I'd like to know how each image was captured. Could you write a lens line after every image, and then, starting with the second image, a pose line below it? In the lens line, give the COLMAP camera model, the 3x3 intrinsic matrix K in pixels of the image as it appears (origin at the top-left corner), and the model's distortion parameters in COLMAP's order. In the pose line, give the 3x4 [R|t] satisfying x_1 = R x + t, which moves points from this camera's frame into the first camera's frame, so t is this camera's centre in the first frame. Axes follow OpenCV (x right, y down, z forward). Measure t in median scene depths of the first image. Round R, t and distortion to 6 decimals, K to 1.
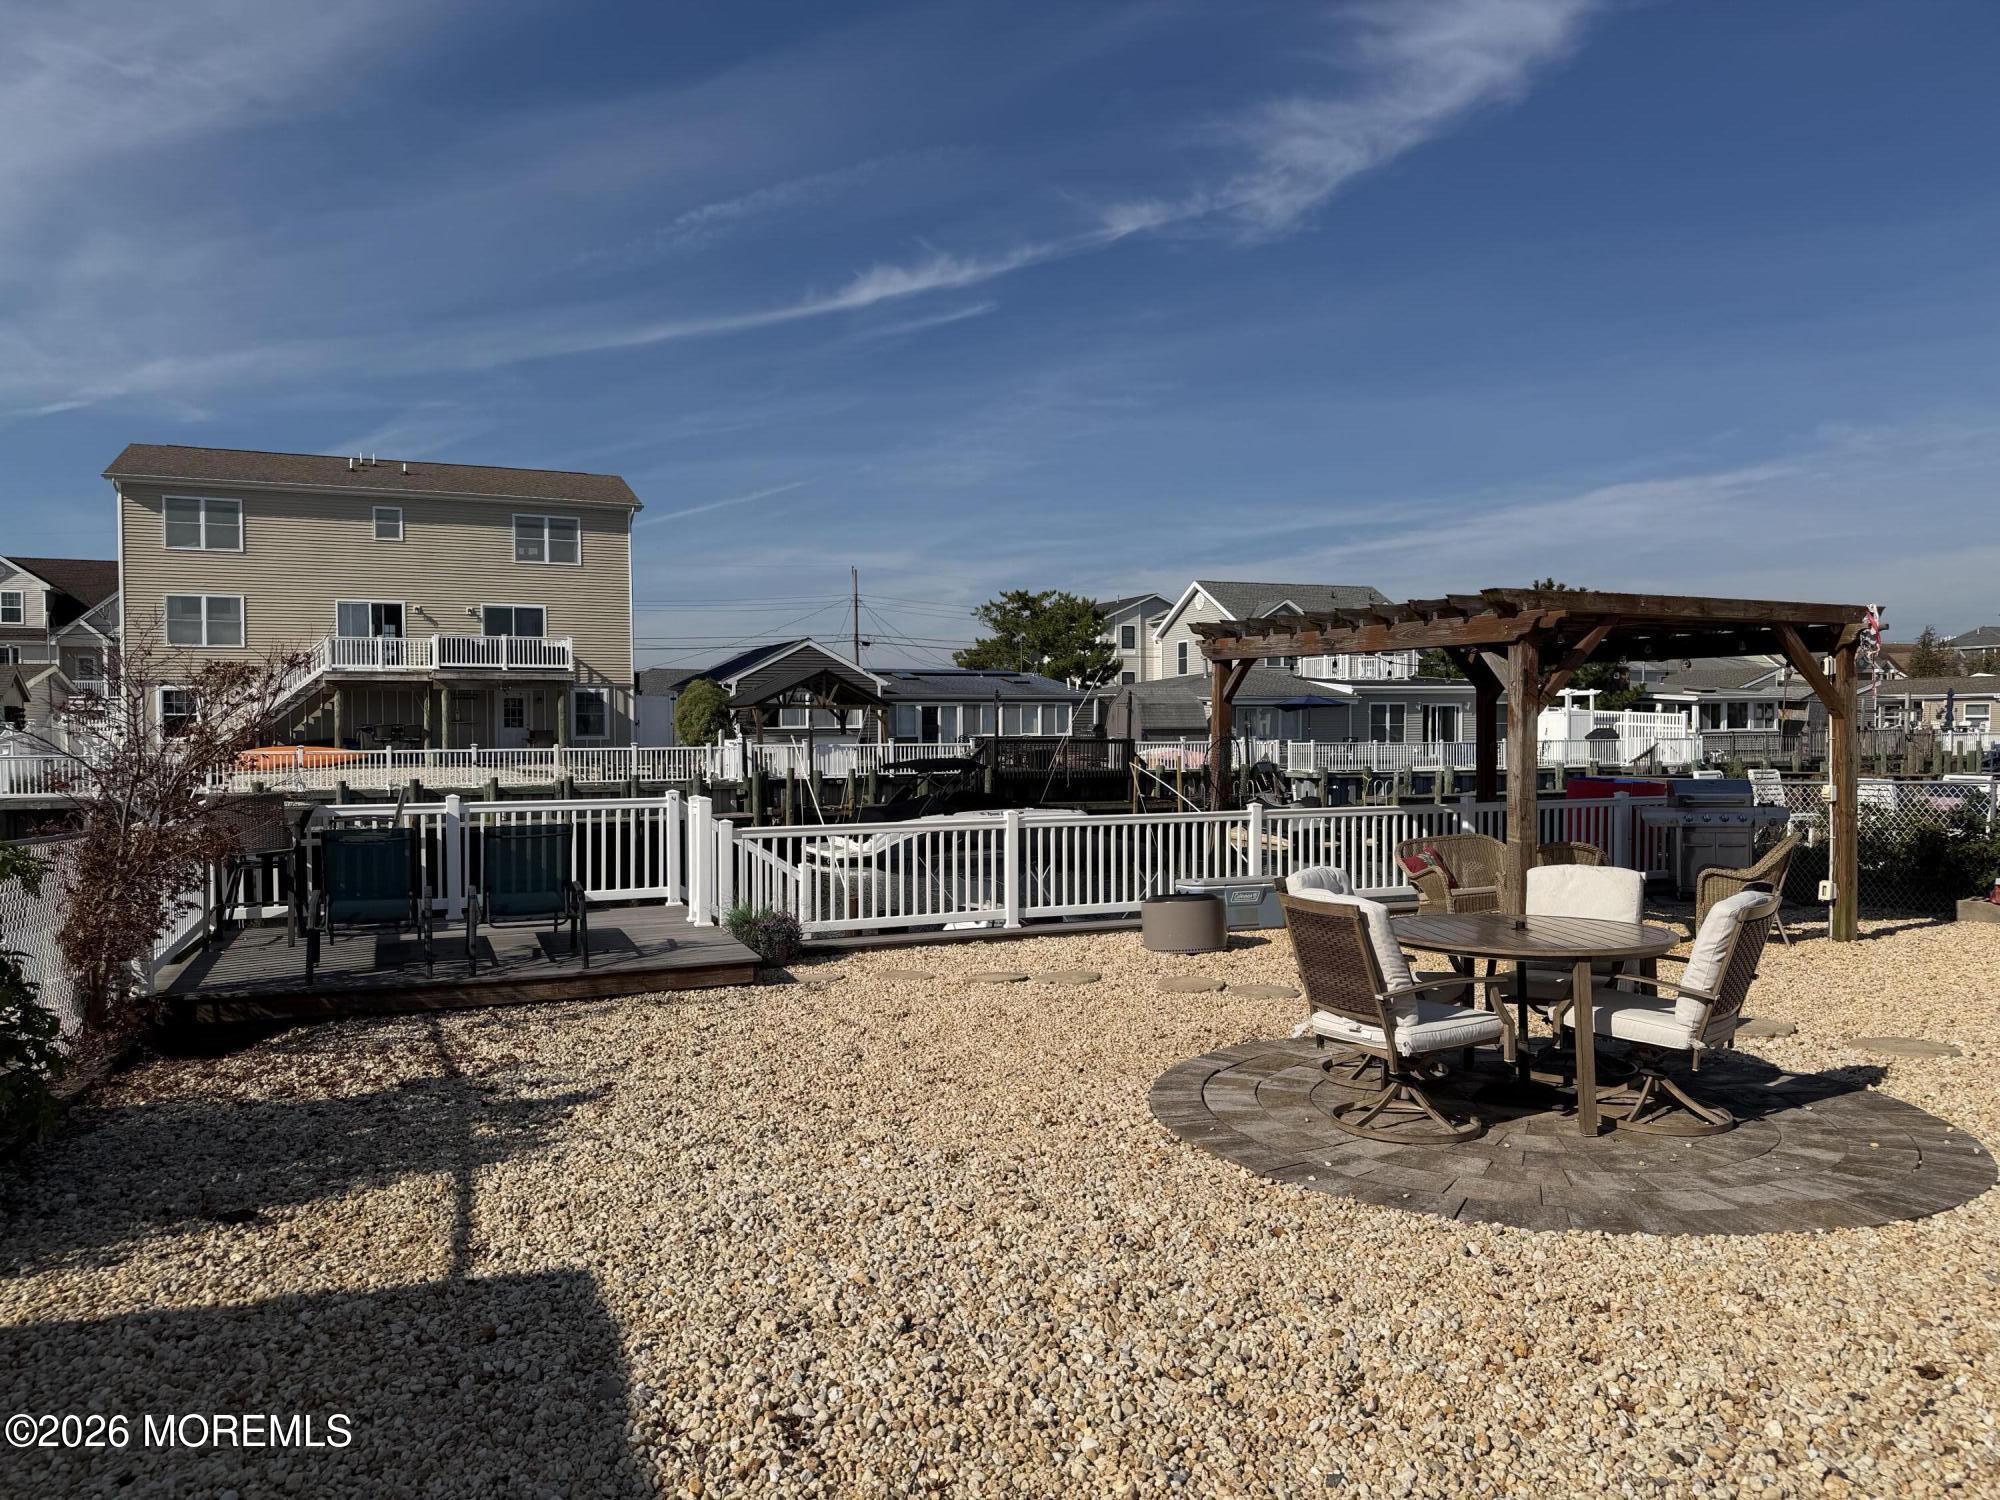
lens RADIAL K [[1392.1, 0, 1001.2], [0, 1392.1, 755.5], [0, 0, 1]] dist [0.073623, -0.093057]
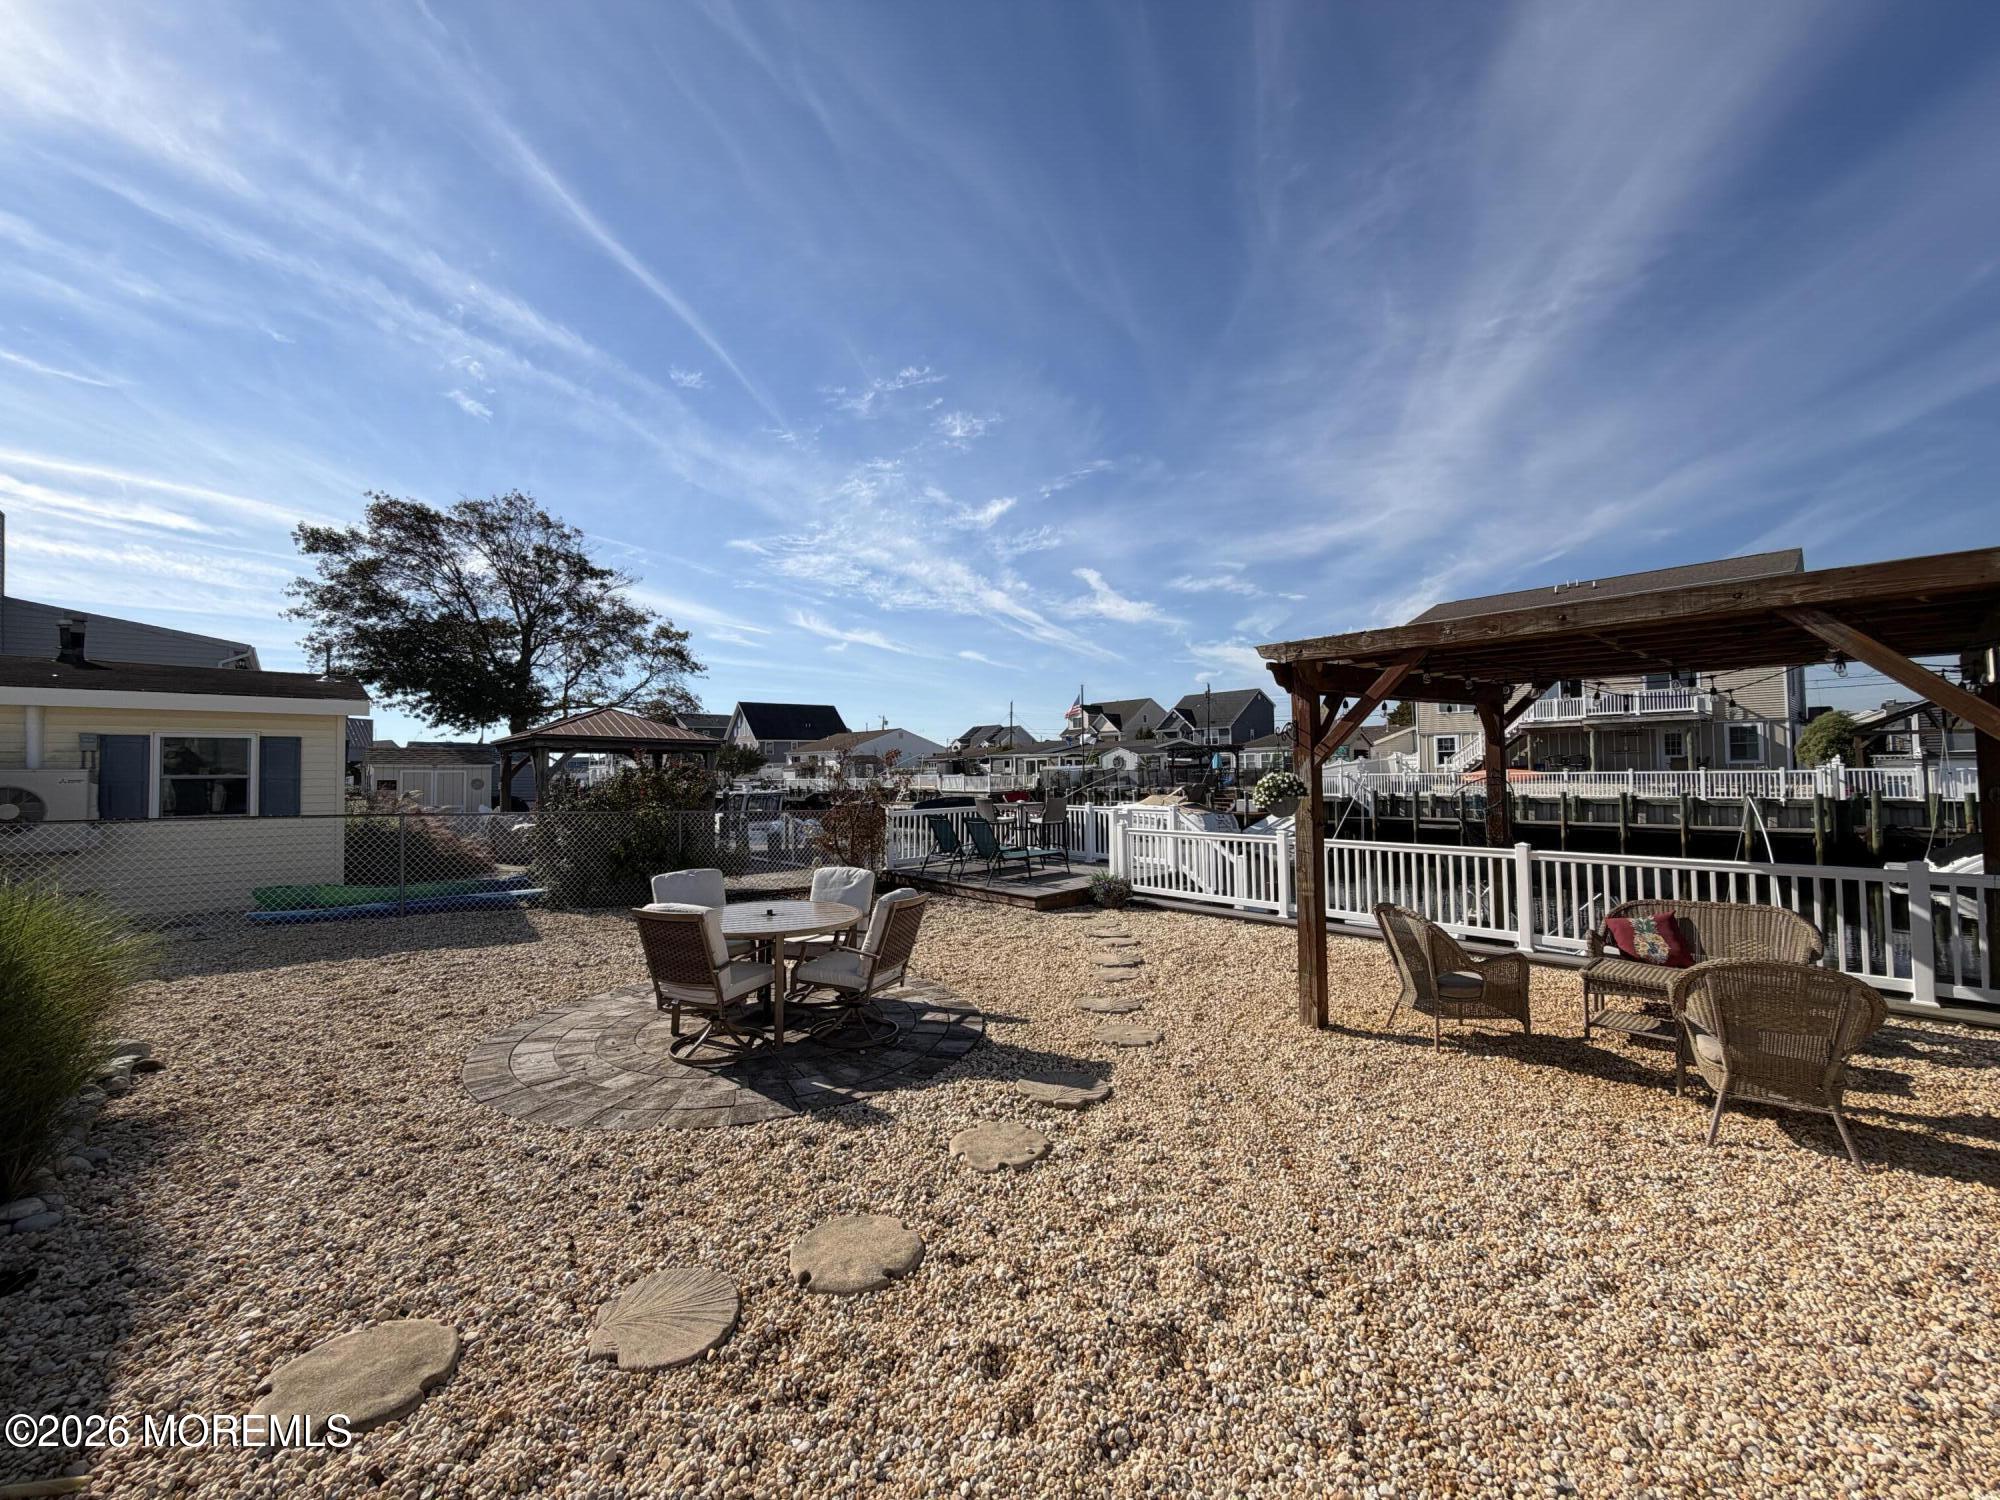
lens RADIAL K [[799.3, 0, 1012.6], [0, 799.3, 714.1], [0, 0, 1]] dist [0.001179, -0.000895]
pose [[0.326281, -0.063500, -0.943138, 0.200830], [-0.001771, 0.997698, -0.067786, -0.006582], [0.945271, 0.023788, 0.325417, 0.144715]]
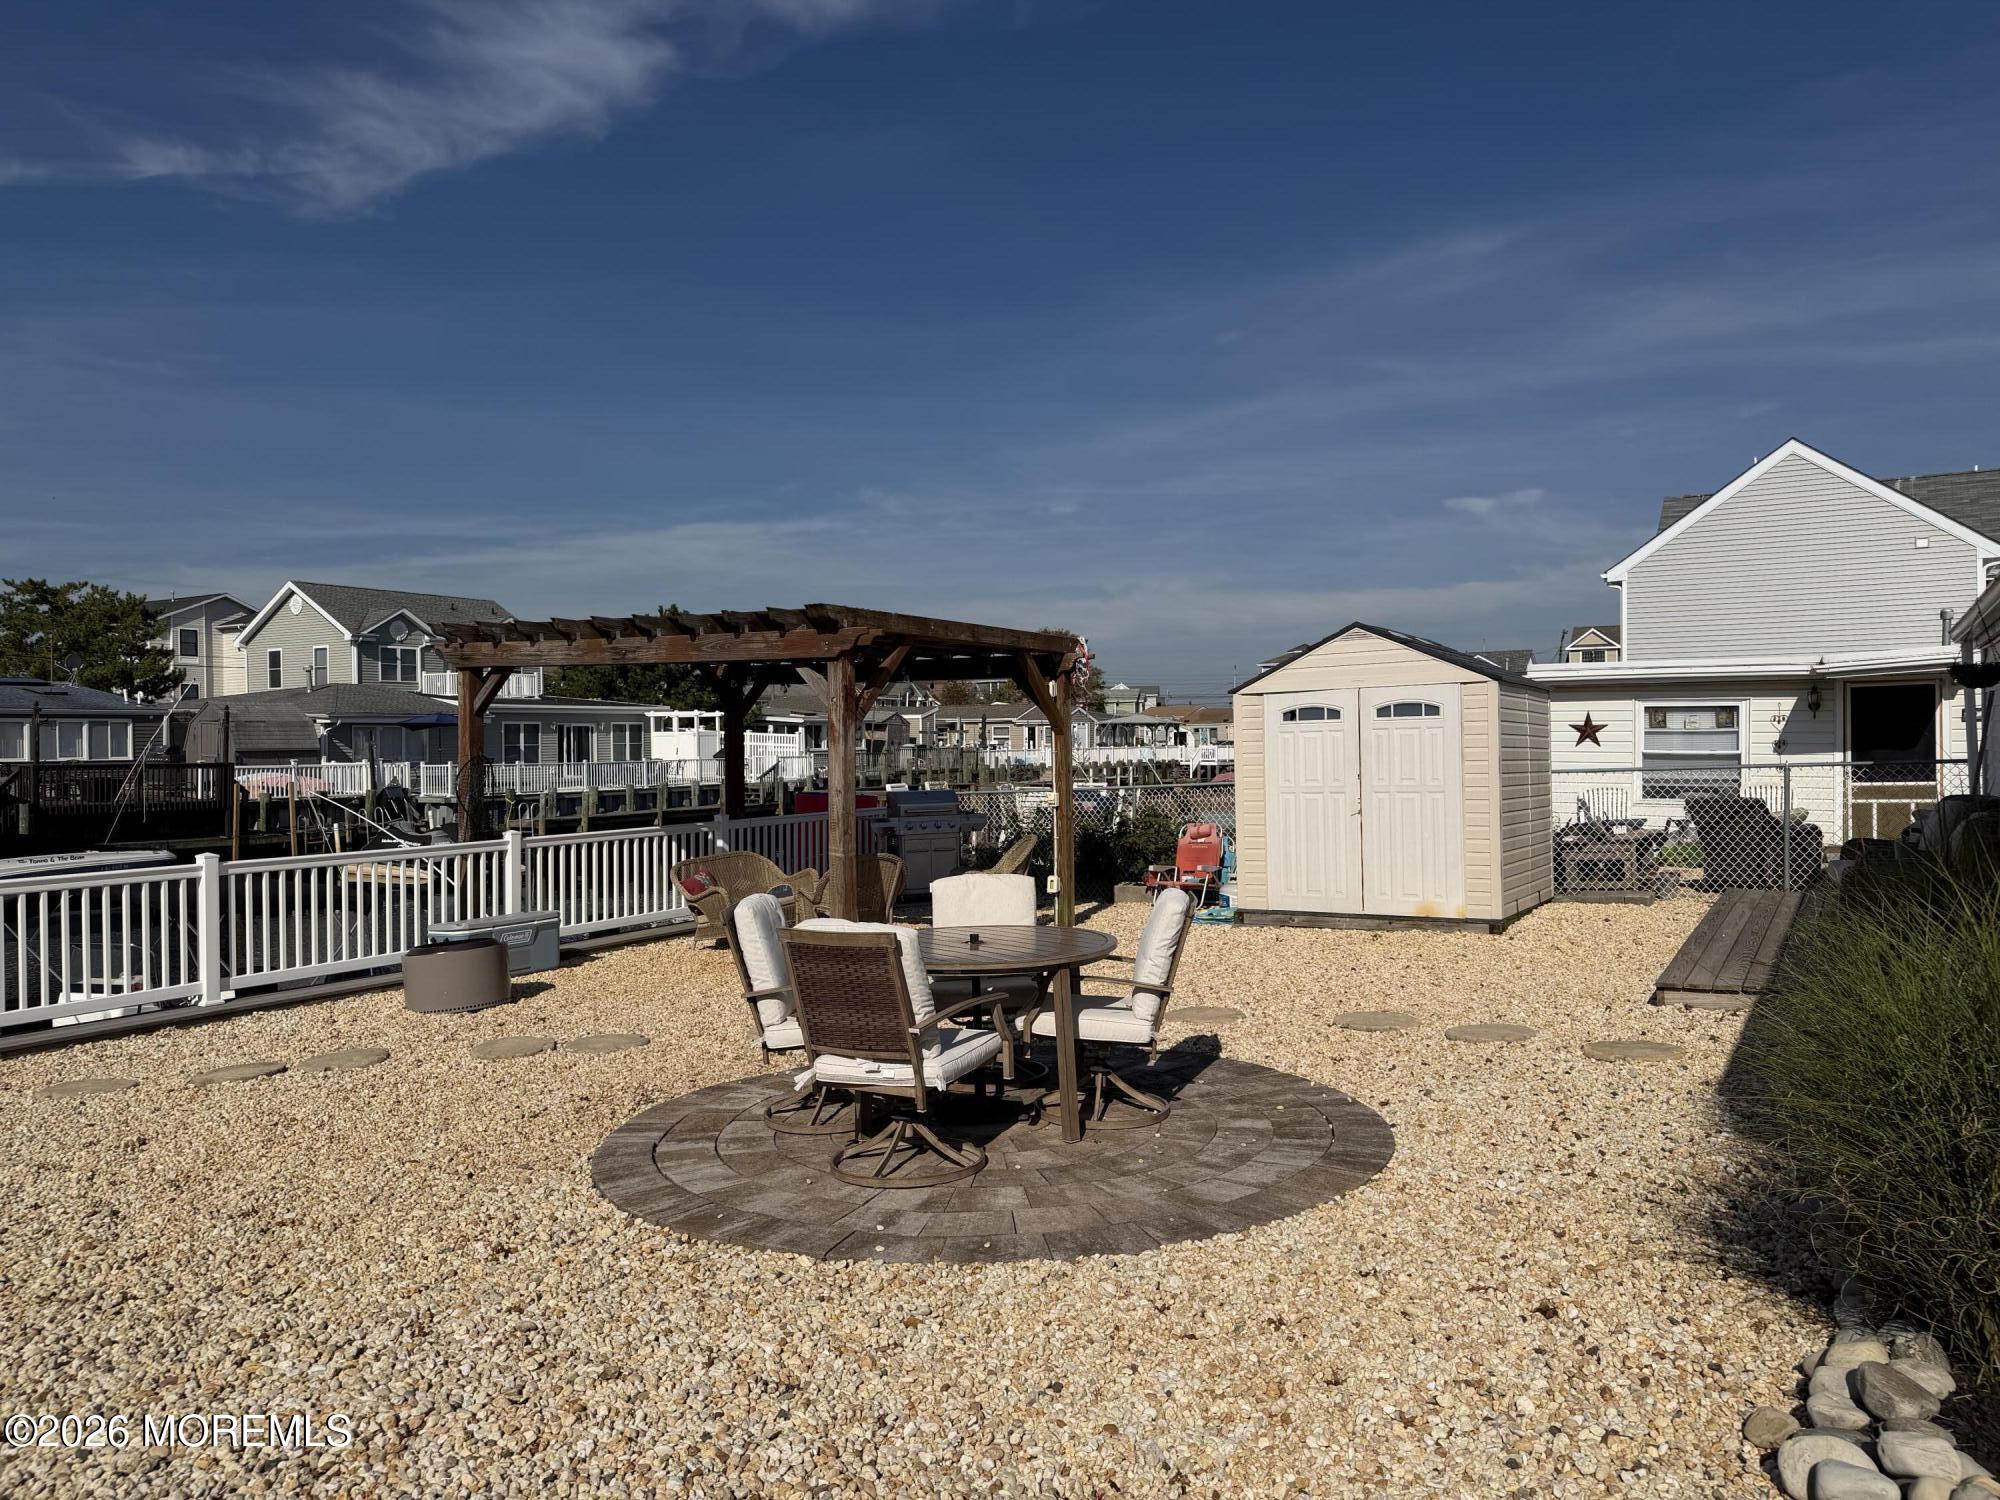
lens RADIAL K [[1392.1, 0, 1017.3], [0, 1392.1, 754.9], [0, 0, 1]] dist [0.073623, -0.093057]
pose [[0.804685, -0.008695, 0.593638, -0.028387], [0.017906, 0.999793, -0.009628, 0.000106], [-0.593432, 0.018377, 0.804674, 0.028787]]
